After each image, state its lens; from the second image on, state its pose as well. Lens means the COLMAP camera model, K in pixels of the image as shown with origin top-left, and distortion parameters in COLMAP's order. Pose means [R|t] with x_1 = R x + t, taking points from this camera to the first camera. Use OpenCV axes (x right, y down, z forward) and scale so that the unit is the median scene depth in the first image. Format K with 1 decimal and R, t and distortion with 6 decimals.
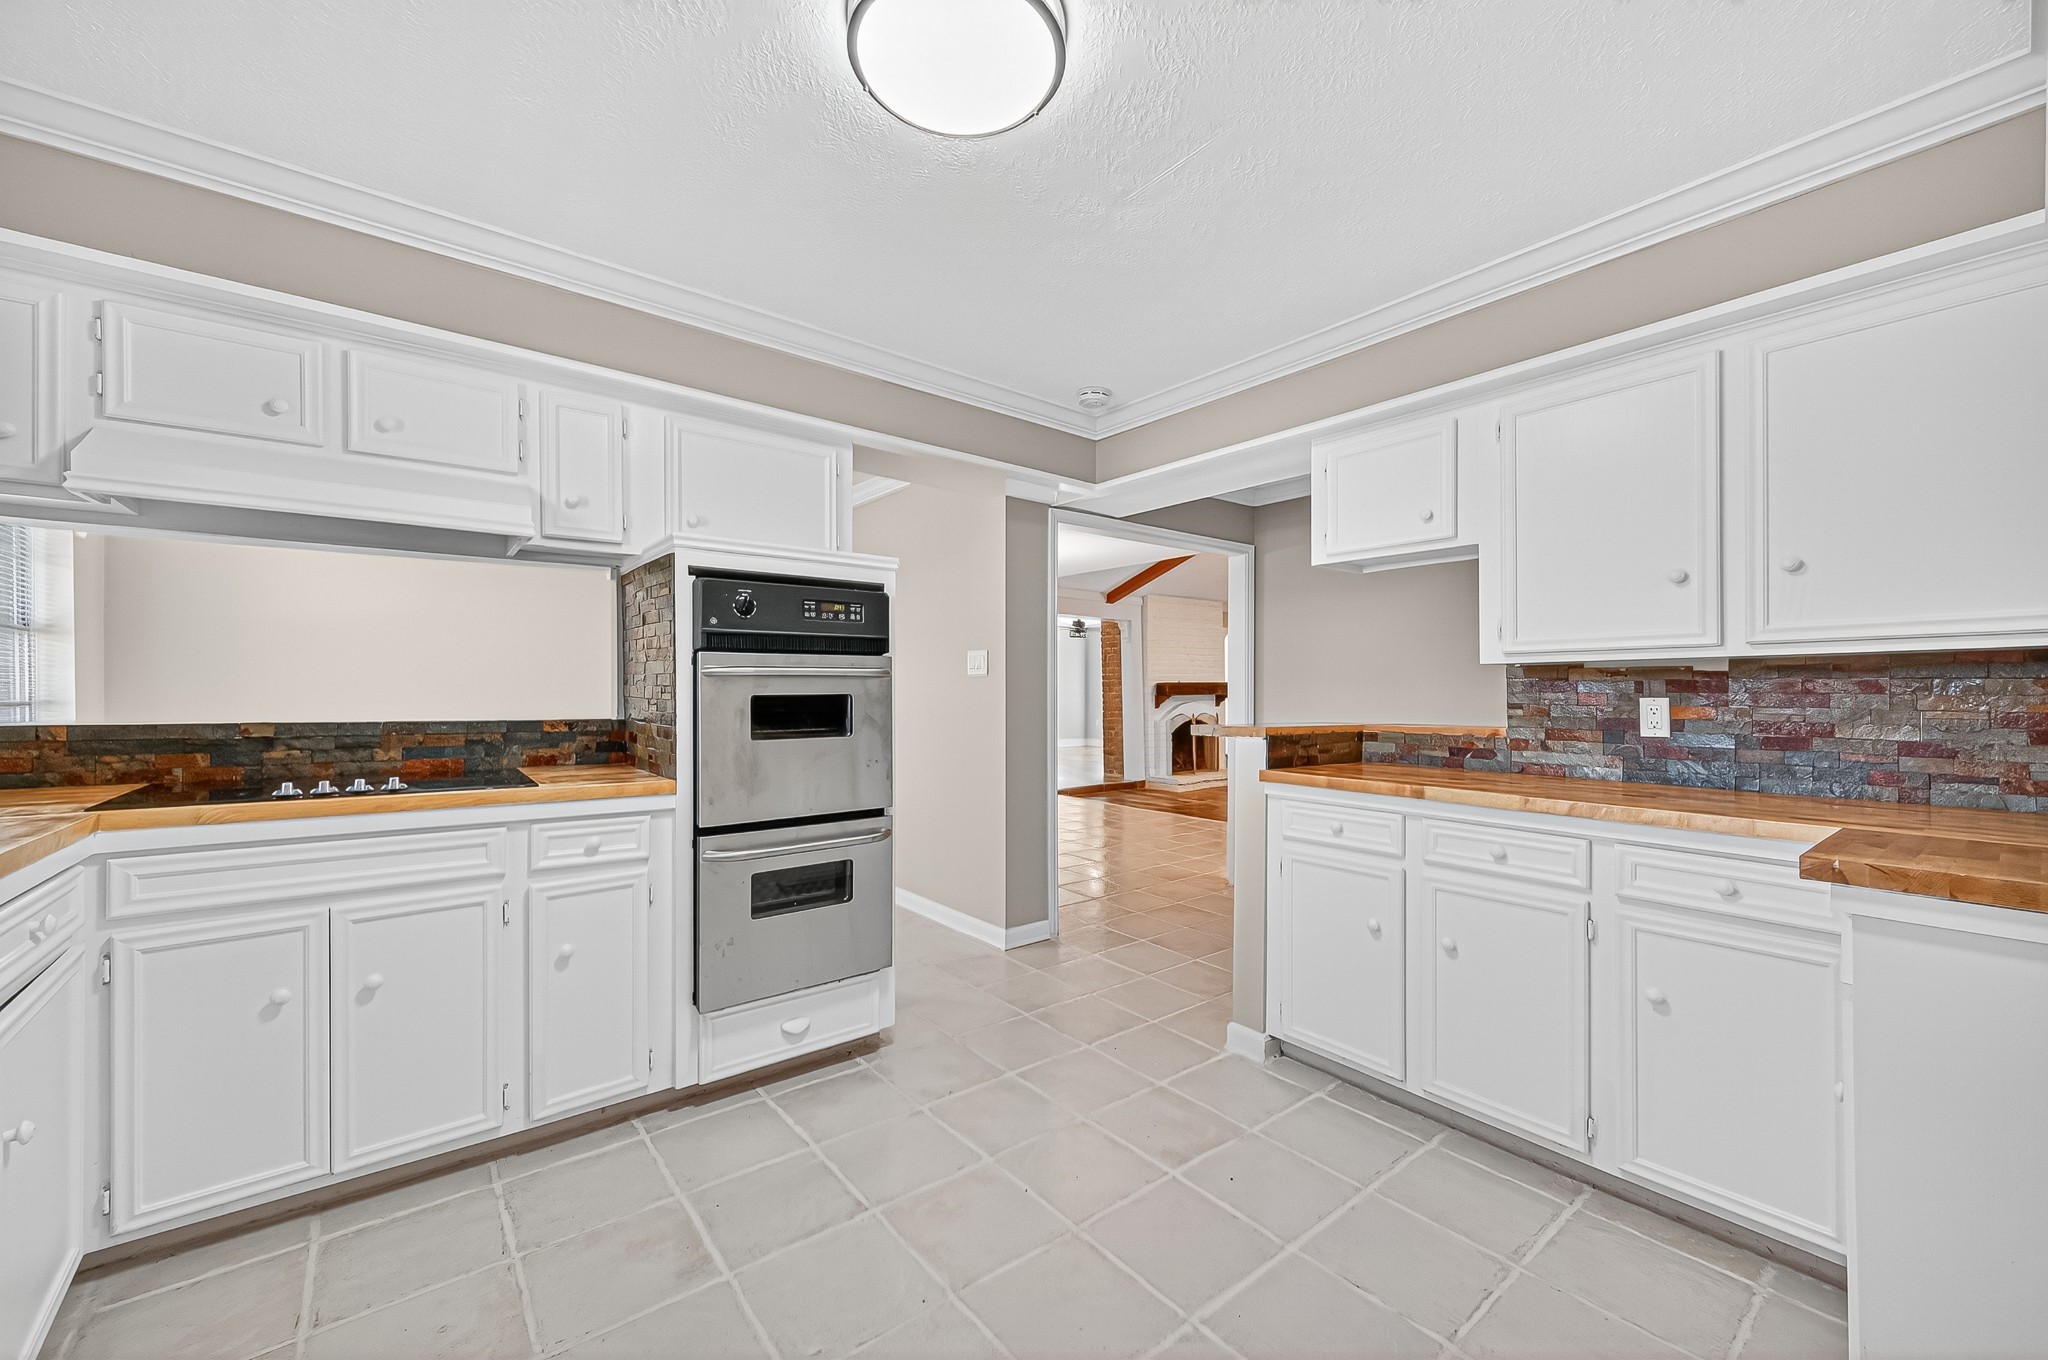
lens RADIAL K [[797.6, 0, 1031.2], [0, 797.6, 685.1], [0, 0, 1]] dist [0.007053, -0.000757]
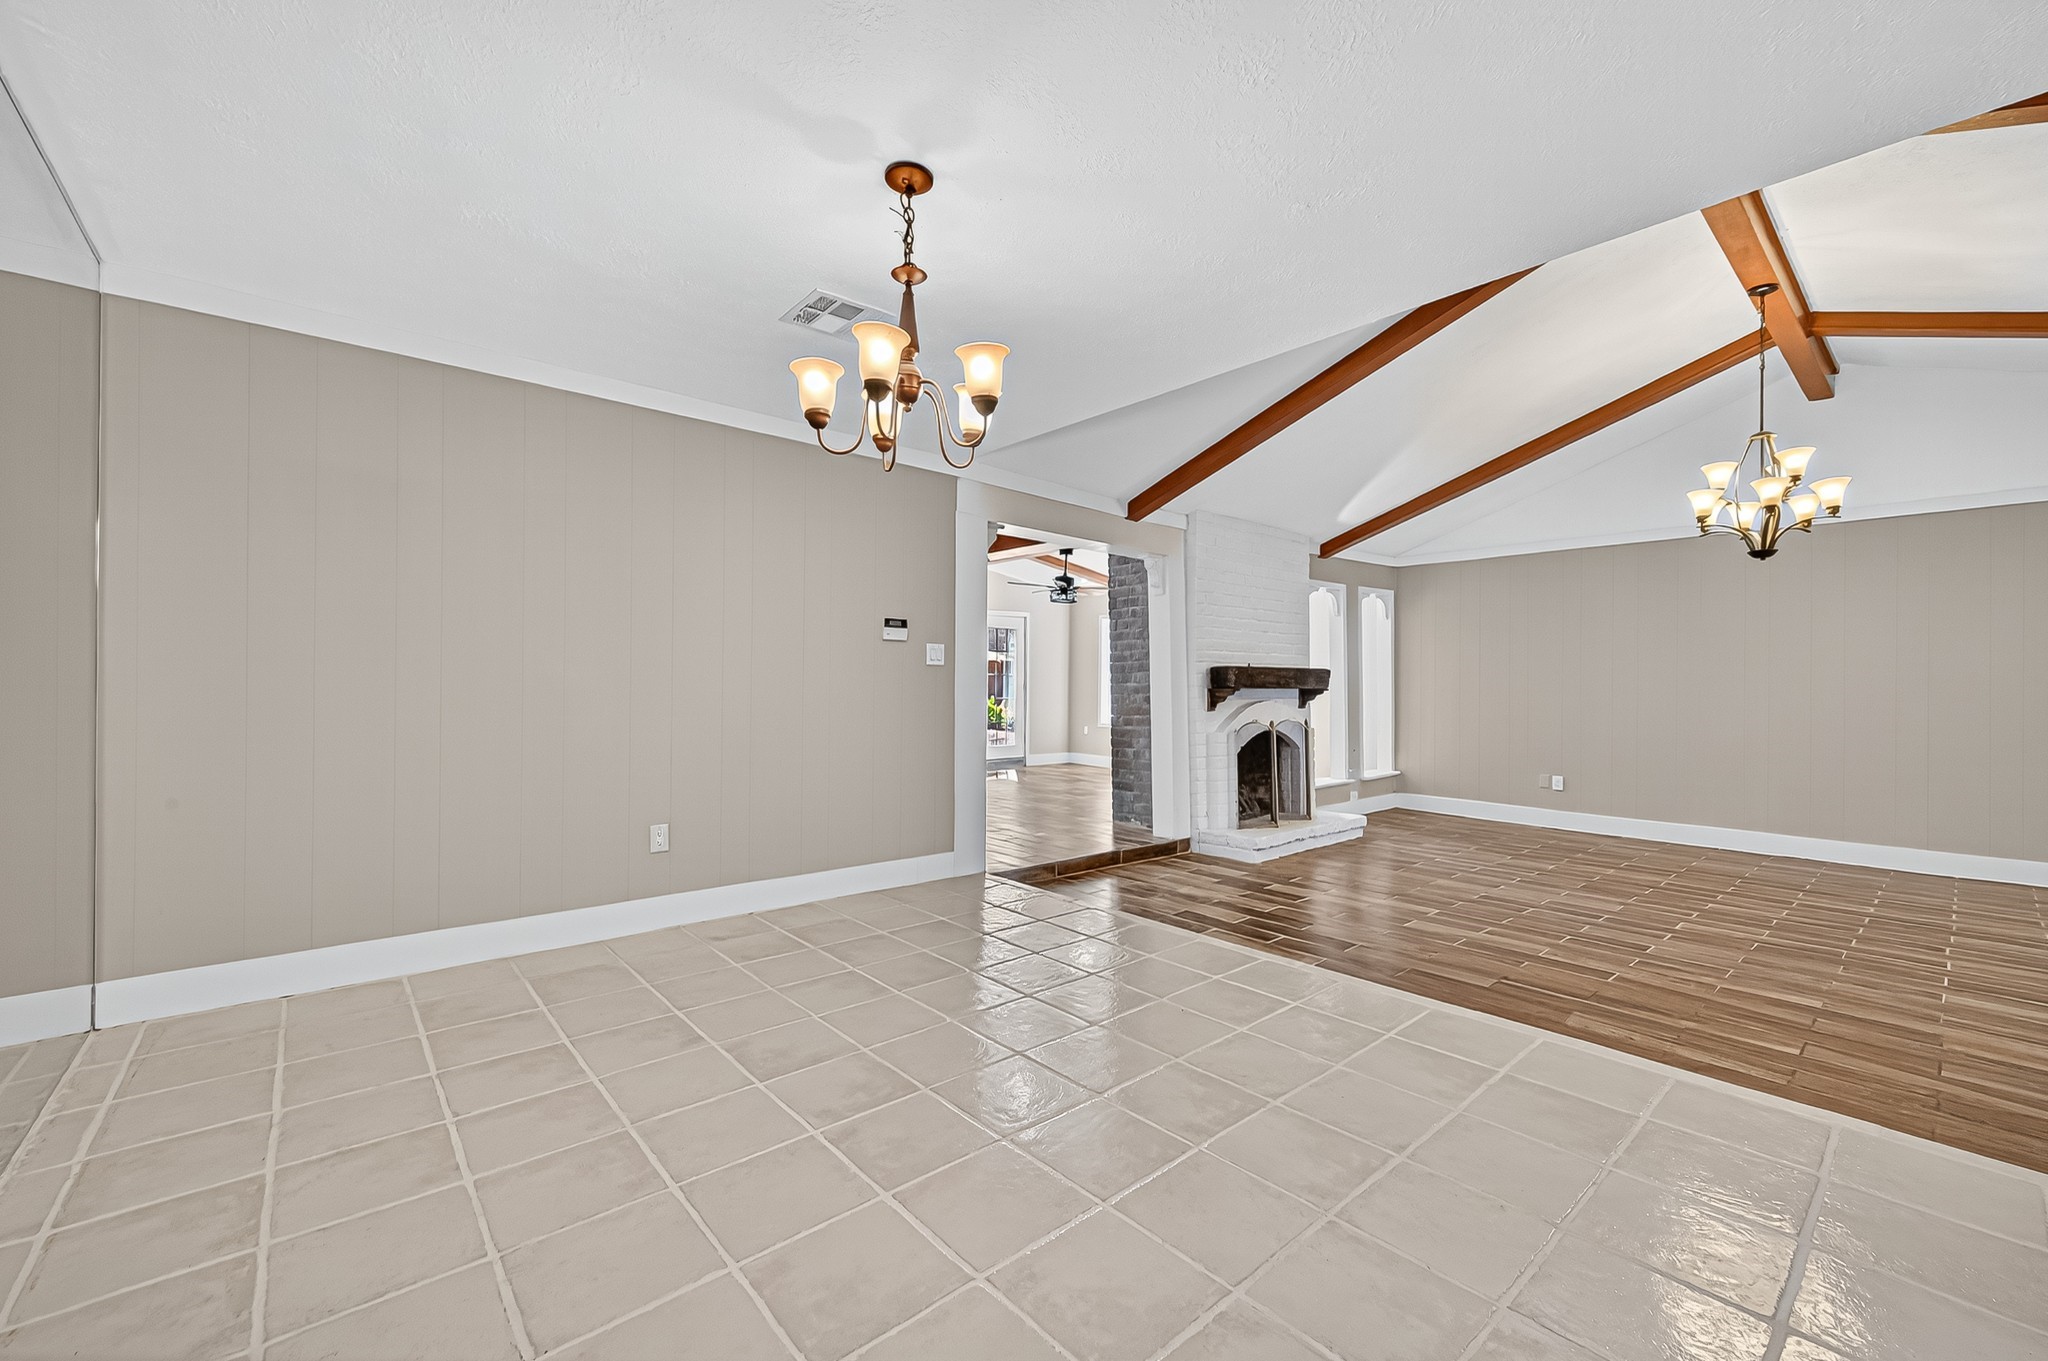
lens RADIAL K [[797.6, 0, 1023.6], [0, 797.6, 691.6], [0, 0, 1]] dist [0.007053, -0.000757]
pose [[0.999454, 0.001462, 0.033002, 0.005709], [-0.001739, 0.999964, 0.008353, 0.010797], [-0.032988, -0.008406, 0.999420, 0.436425]]
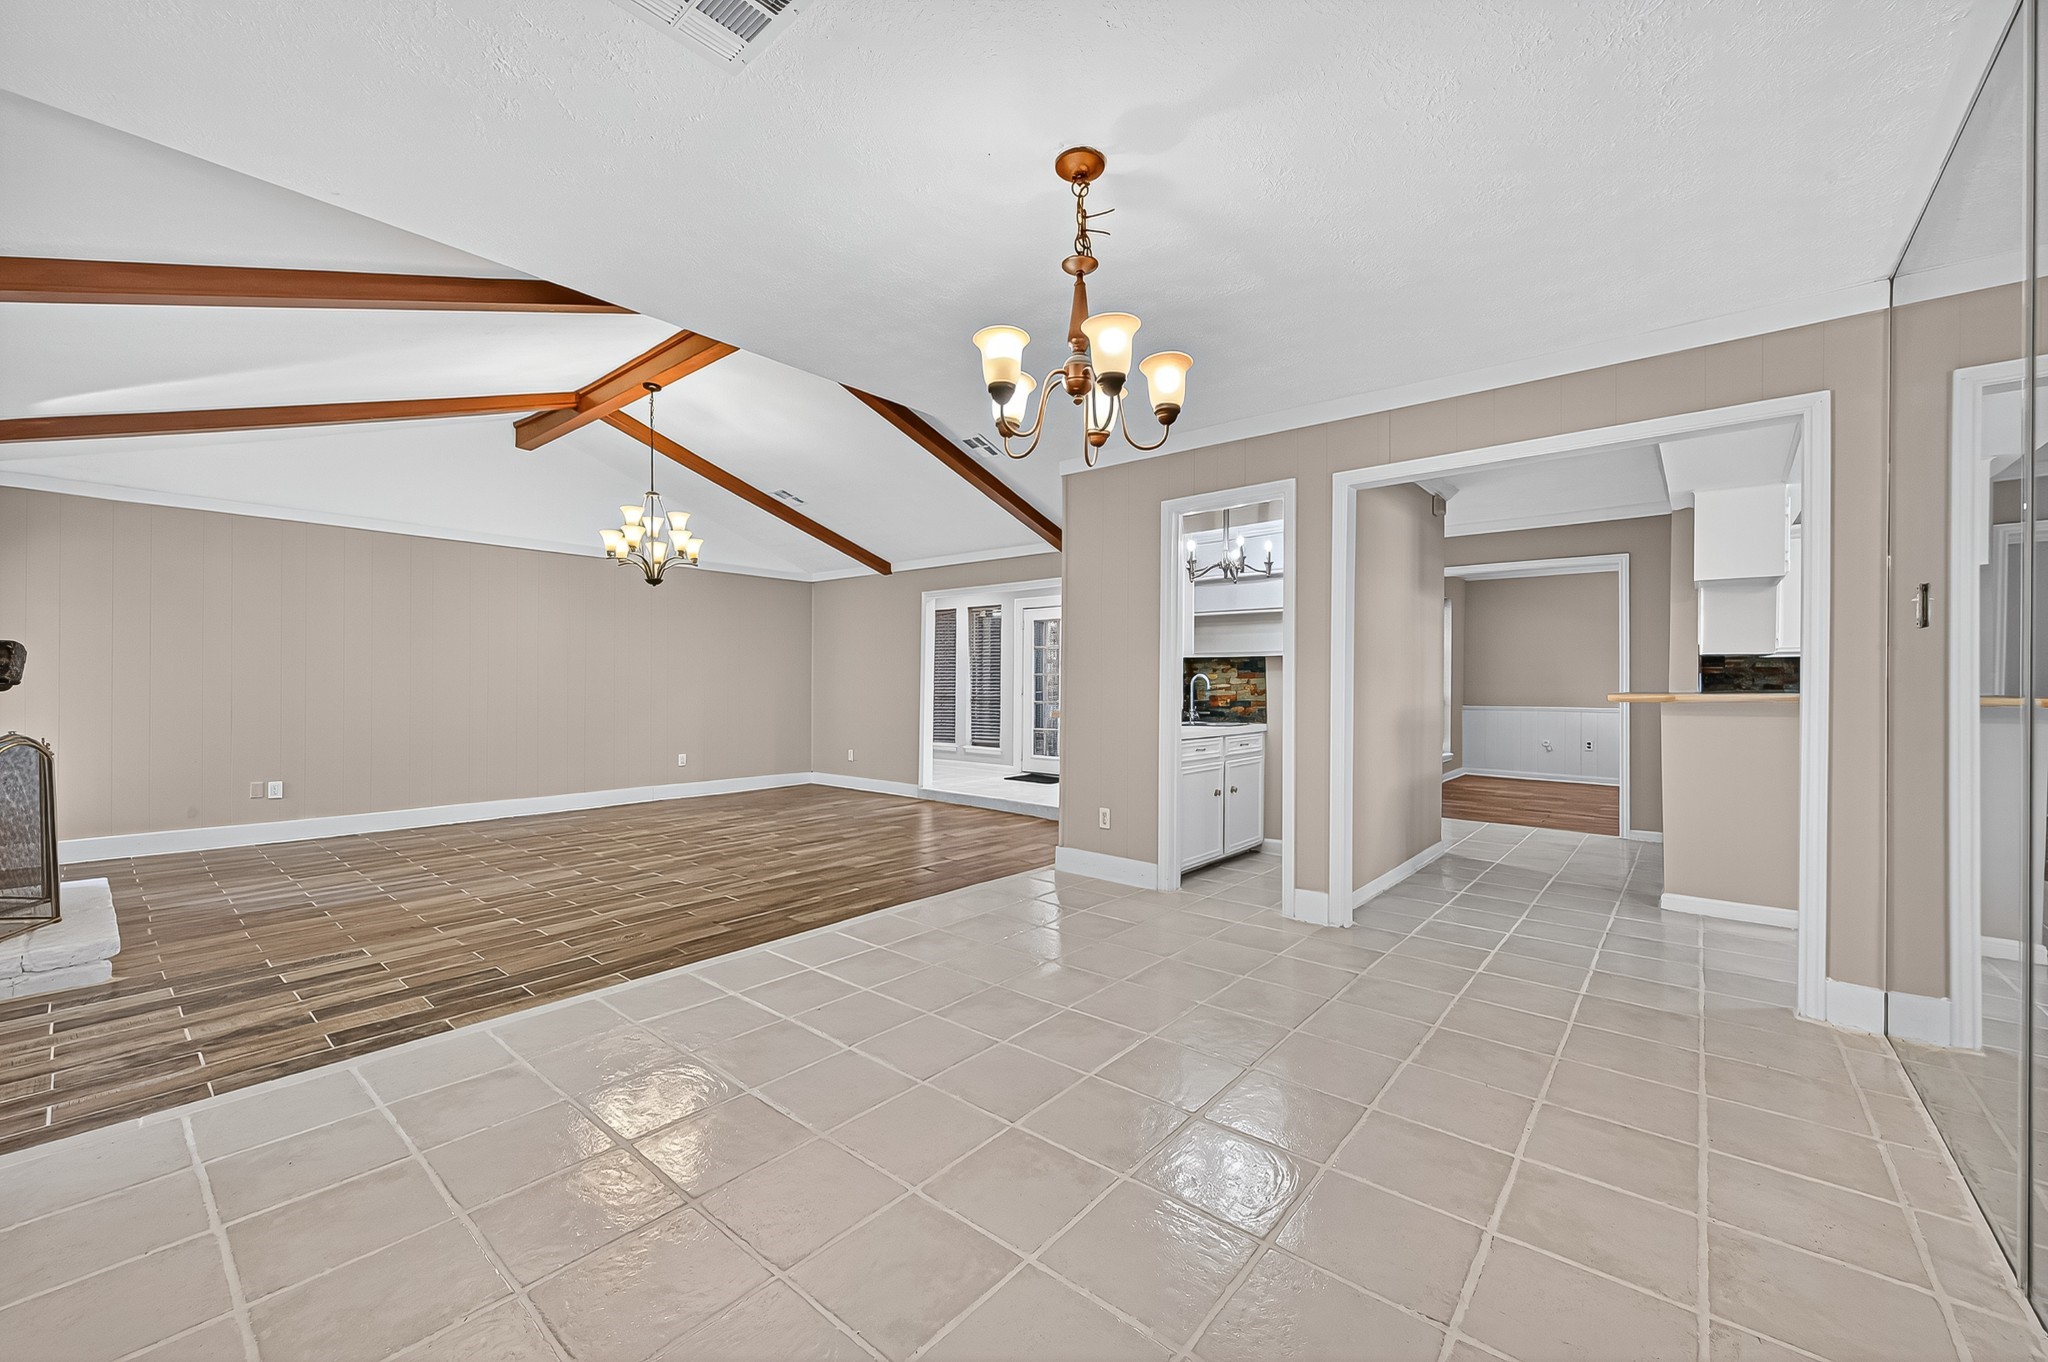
lens RADIAL K [[797.6, 0, 1023.7], [0, 797.6, 677.4], [0, 0, 1]] dist [0.007053, -0.000757]
pose [[-0.166768, 0.001099, 0.985995, -0.182868], [-0.004560, 0.999988, -0.001886, 0.009758], [-0.985986, -0.004810, -0.166761, 0.653124]]
